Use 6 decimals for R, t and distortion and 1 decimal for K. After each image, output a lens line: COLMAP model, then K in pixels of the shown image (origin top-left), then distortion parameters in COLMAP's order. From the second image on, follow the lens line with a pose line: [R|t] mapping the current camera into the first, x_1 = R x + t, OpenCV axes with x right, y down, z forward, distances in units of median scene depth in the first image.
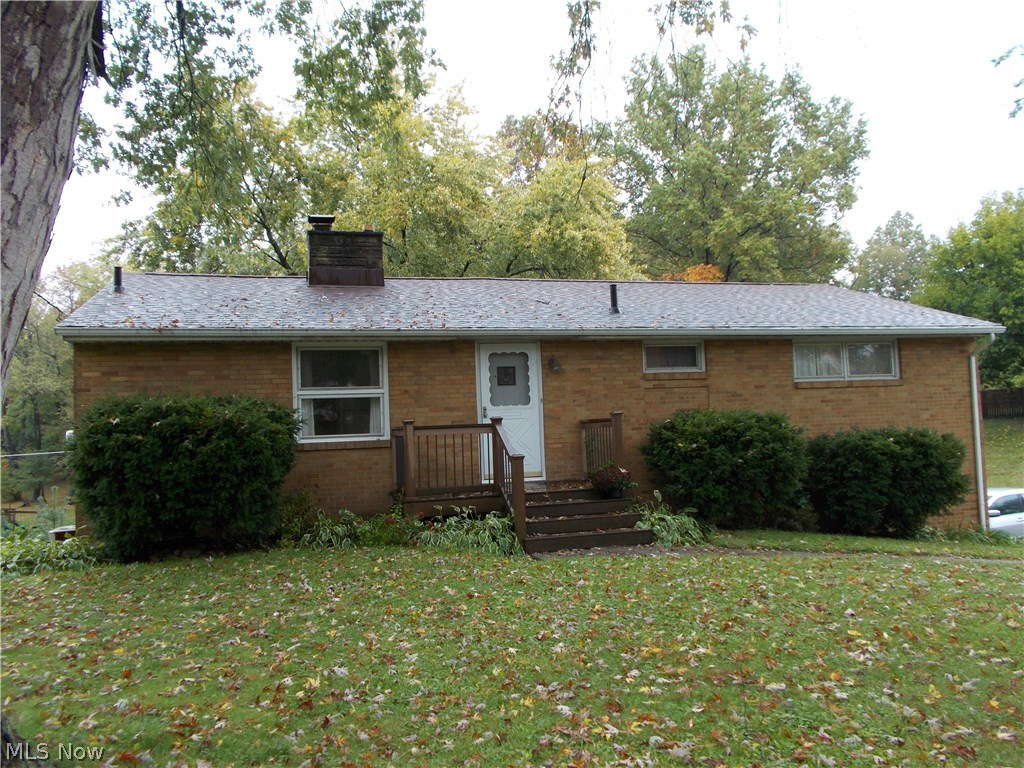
lens RADIAL K [[803.0, 0, 512.0], [0, 803.0, 384.0], [0, 0, 1]] dist [0.027647, 0.004860]
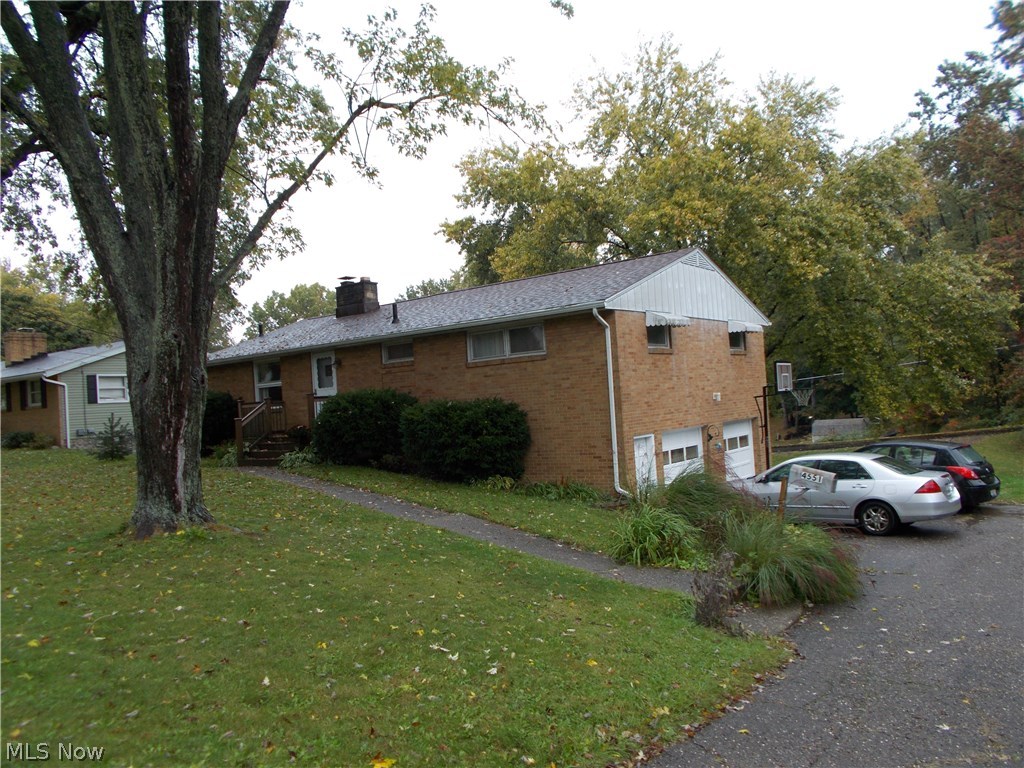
lens RADIAL K [[803.0, 0, 512.0], [0, 803.0, 384.0], [0, 0, 1]] dist [0.027647, 0.004860]
pose [[0.576951, -0.023403, -0.816444, 1.552020], [0.074757, 0.996907, 0.024252, 0.005976], [0.813351, -0.075027, 0.576916, 0.310140]]
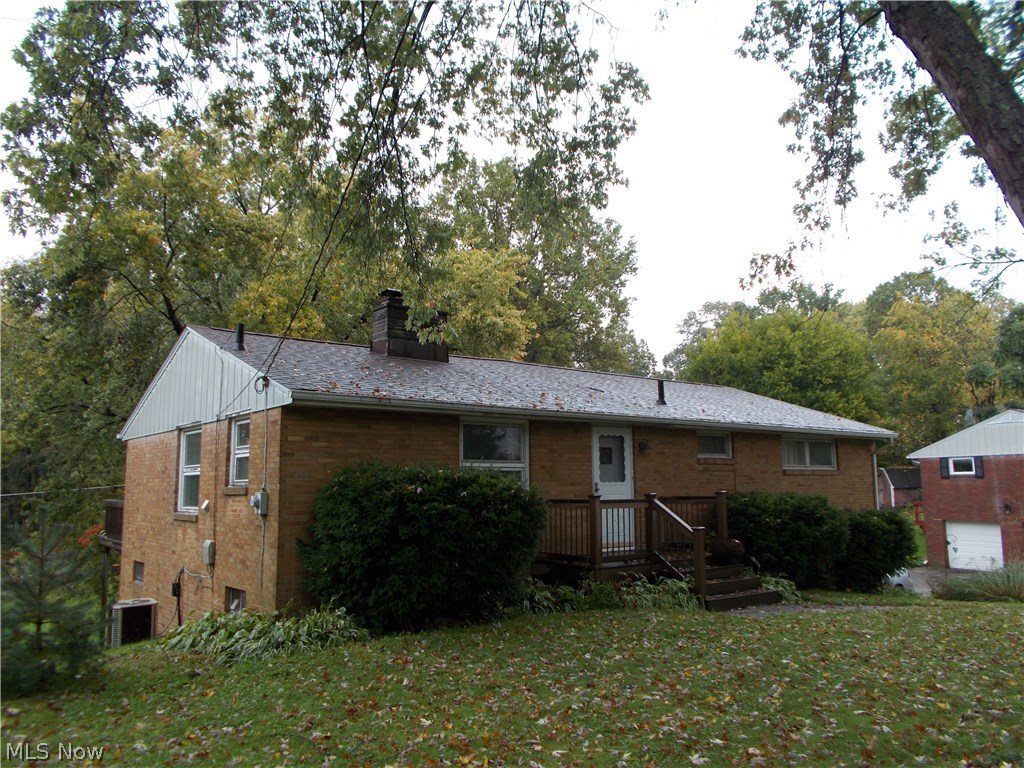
lens RADIAL K [[803.0, 0, 512.0], [0, 803.0, 384.0], [0, 0, 1]] dist [0.027647, 0.004860]
pose [[0.922272, 0.076192, 0.378957, -0.537486], [-0.042451, 0.994416, -0.096619, 0.004374], [-0.384203, 0.073022, 0.920356, 0.006898]]
